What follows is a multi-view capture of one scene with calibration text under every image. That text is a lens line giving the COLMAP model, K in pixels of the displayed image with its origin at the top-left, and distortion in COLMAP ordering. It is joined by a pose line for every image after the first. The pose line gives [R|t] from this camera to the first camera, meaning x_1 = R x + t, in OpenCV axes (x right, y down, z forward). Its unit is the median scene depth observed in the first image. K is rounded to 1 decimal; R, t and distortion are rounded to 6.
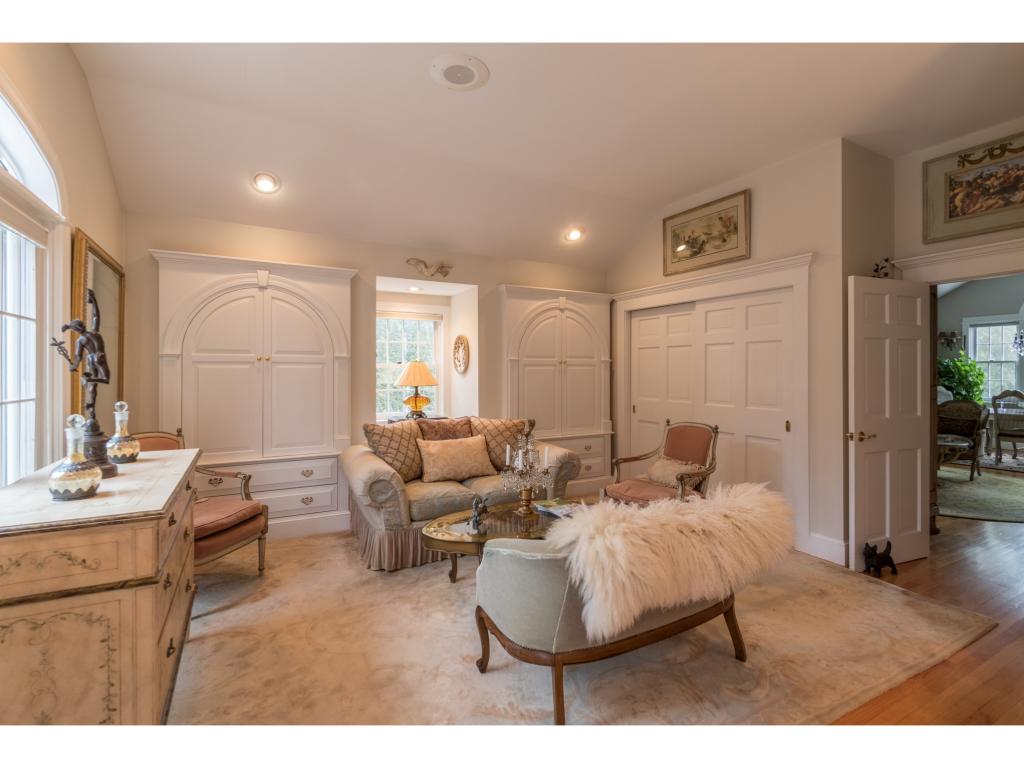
lens RADIAL K [[477.3, 0, 510.2], [0, 477.3, 373.6], [0, 0, 1]] dist [-0.006323, -0.001085]
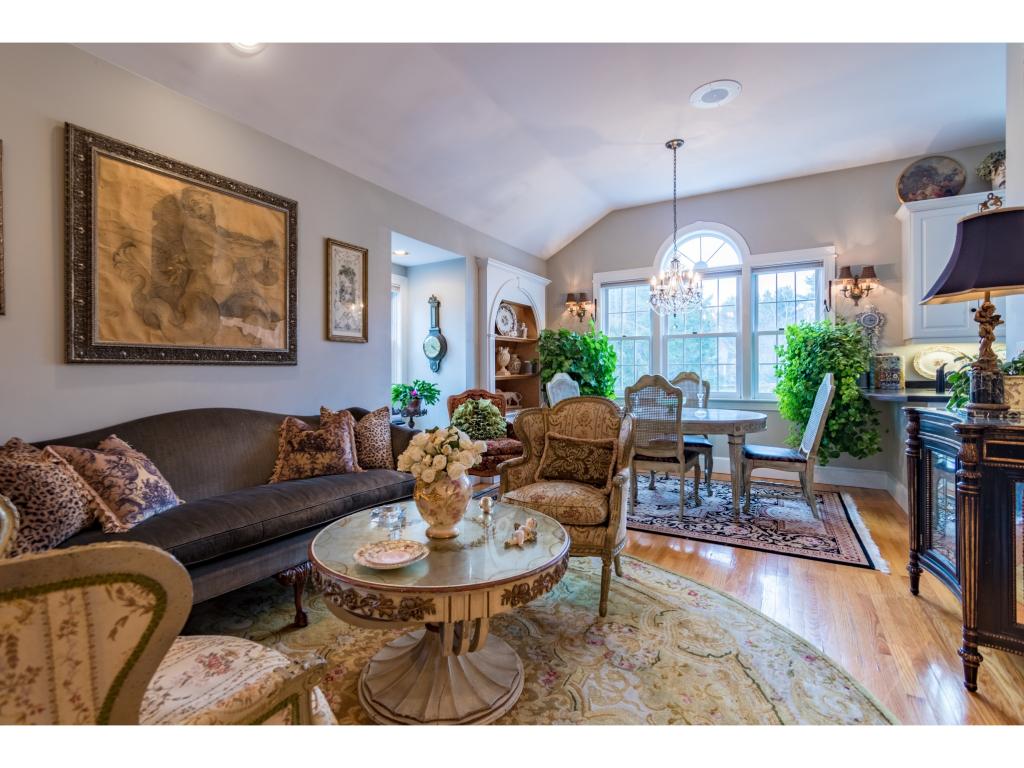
lens RADIAL K [[477.3, 0, 511.1], [0, 477.3, 376.0], [0, 0, 1]] dist [-0.006323, -0.001085]
pose [[0.833787, -0.005239, 0.552062, 0.509930], [-0.001043, 0.999938, 0.011064, 0.023601], [-0.552086, -0.009801, 0.833730, 0.525889]]
